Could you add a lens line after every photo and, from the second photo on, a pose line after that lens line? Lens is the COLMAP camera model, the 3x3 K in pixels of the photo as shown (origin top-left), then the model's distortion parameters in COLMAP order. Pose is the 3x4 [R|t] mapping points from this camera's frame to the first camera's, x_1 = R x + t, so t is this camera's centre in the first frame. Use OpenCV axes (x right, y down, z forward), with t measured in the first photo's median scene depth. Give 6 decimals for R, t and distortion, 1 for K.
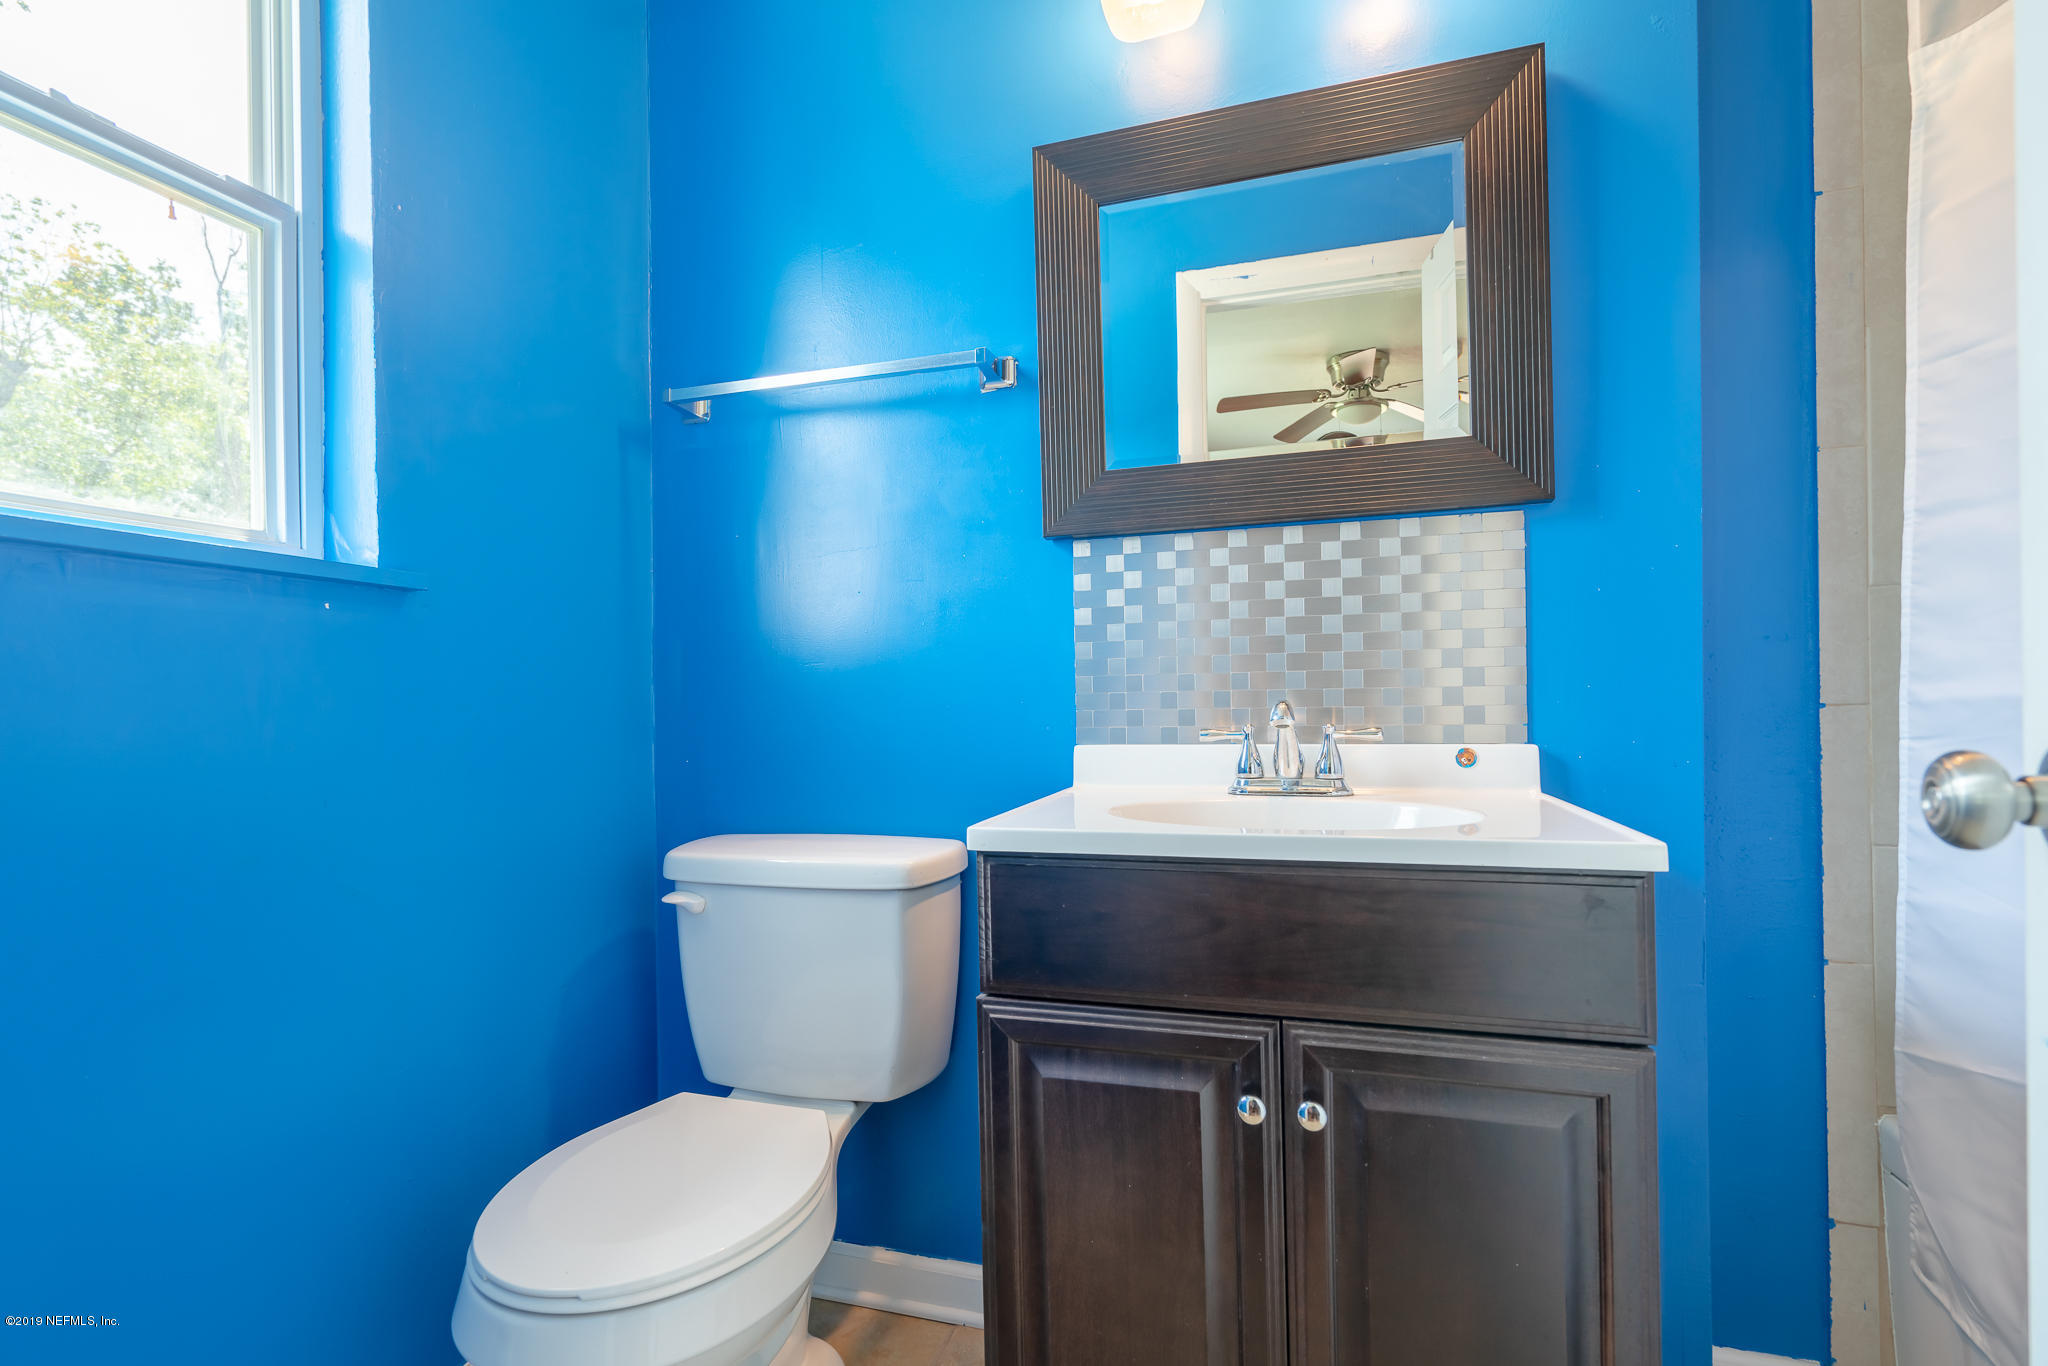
lens RADIAL K [[926.9, 0, 1027.4], [0, 926.9, 680.3], [0, 0, 1]] dist [-0.008931, 0.003686]
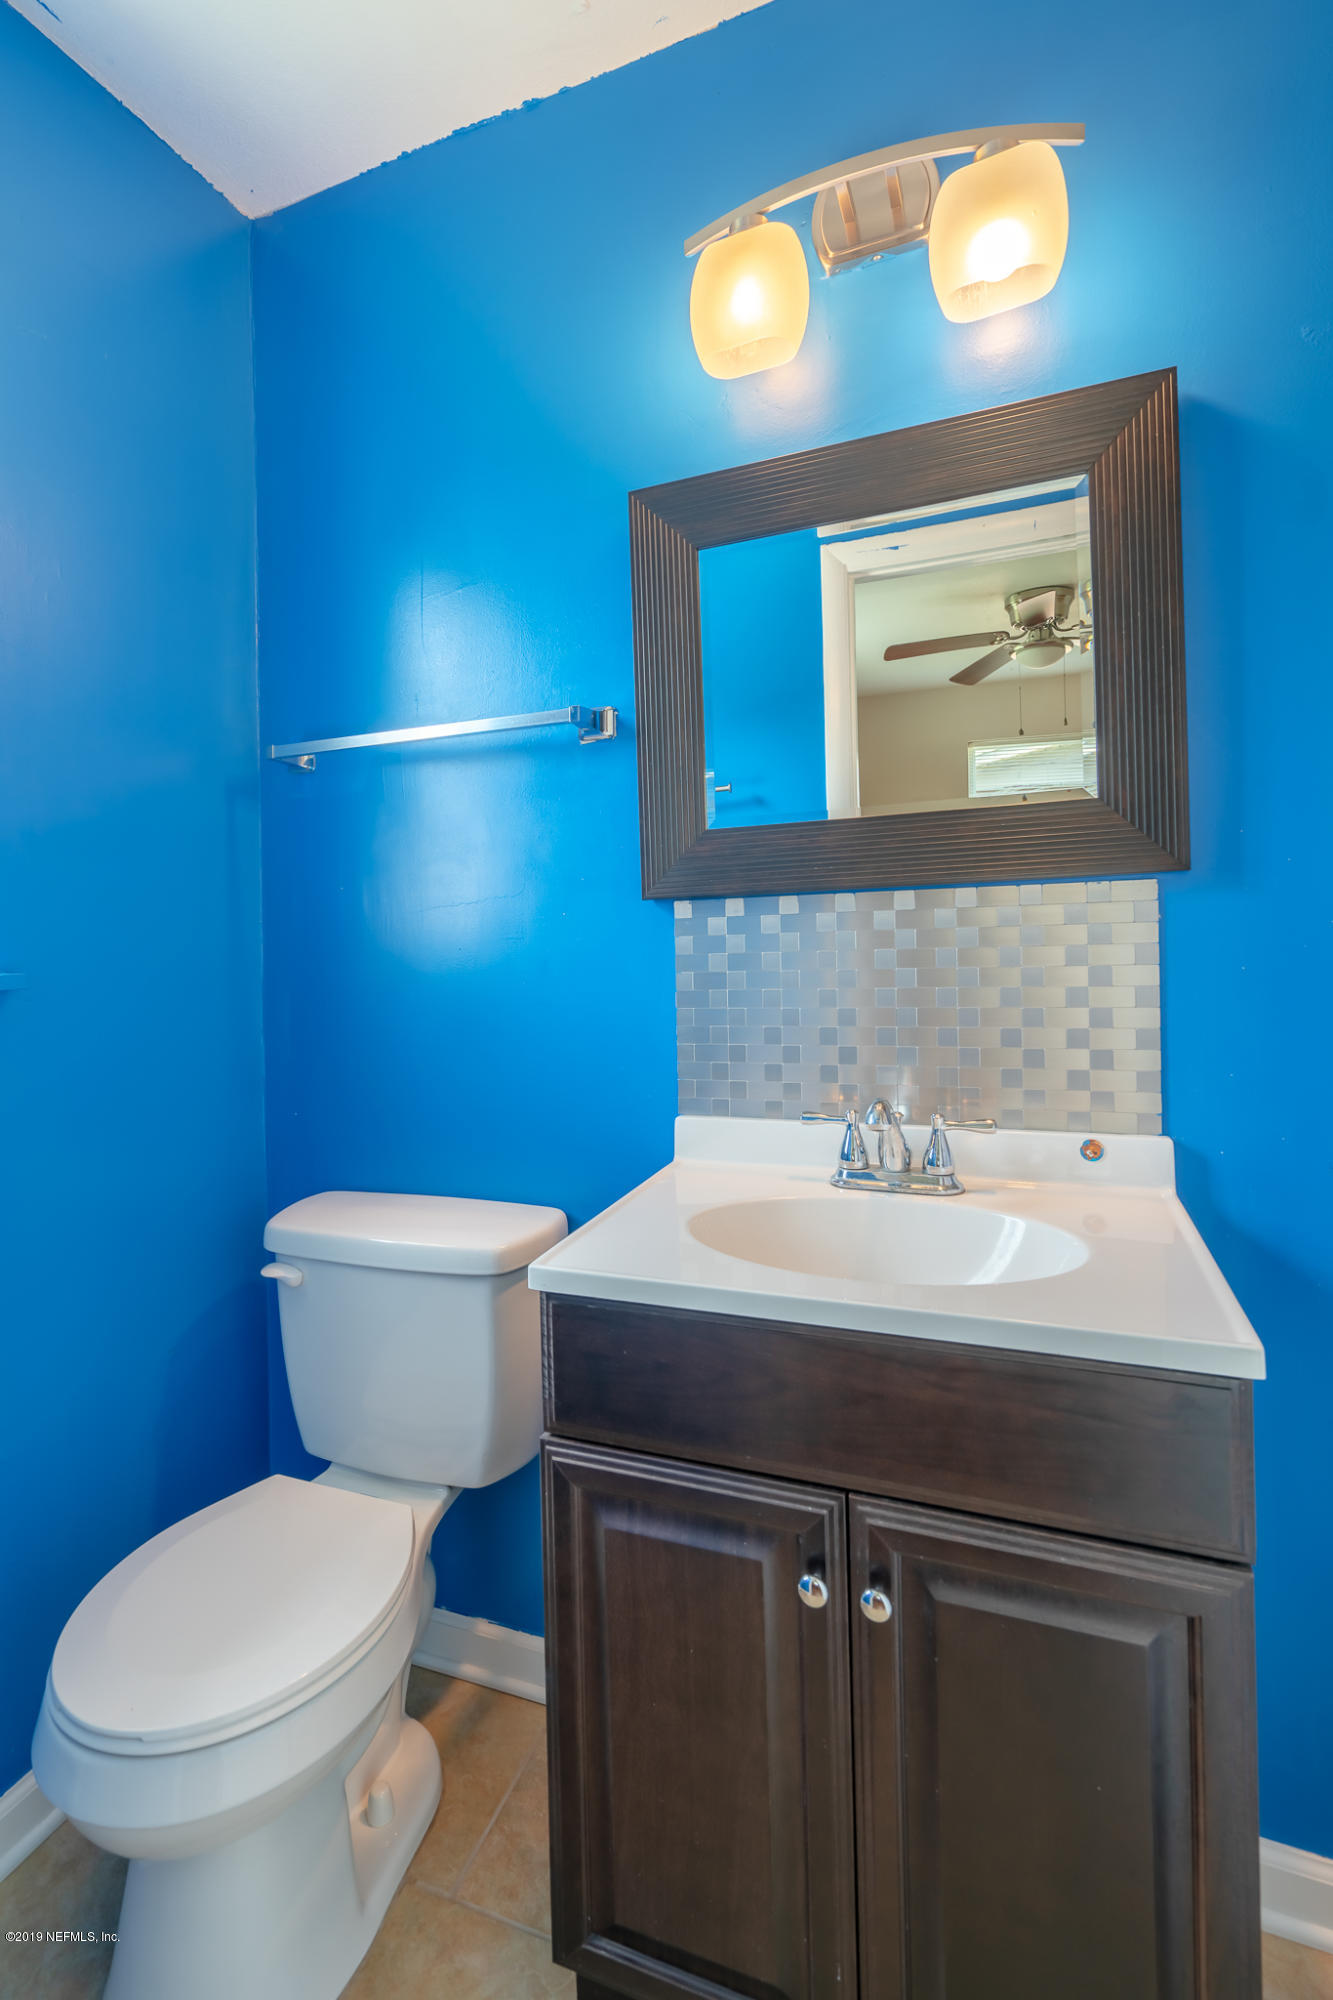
lens RADIAL K [[958.8, 0, 621.4], [0, 958.8, 892.5], [0, 0, 1]] dist [-0.011169, 0.003844]
pose [[0.994936, -0.008263, -0.100171, 0.105043], [0.008697, 0.999955, 0.003895, -0.180780], [0.100134, -0.004746, 0.994963, 0.005856]]
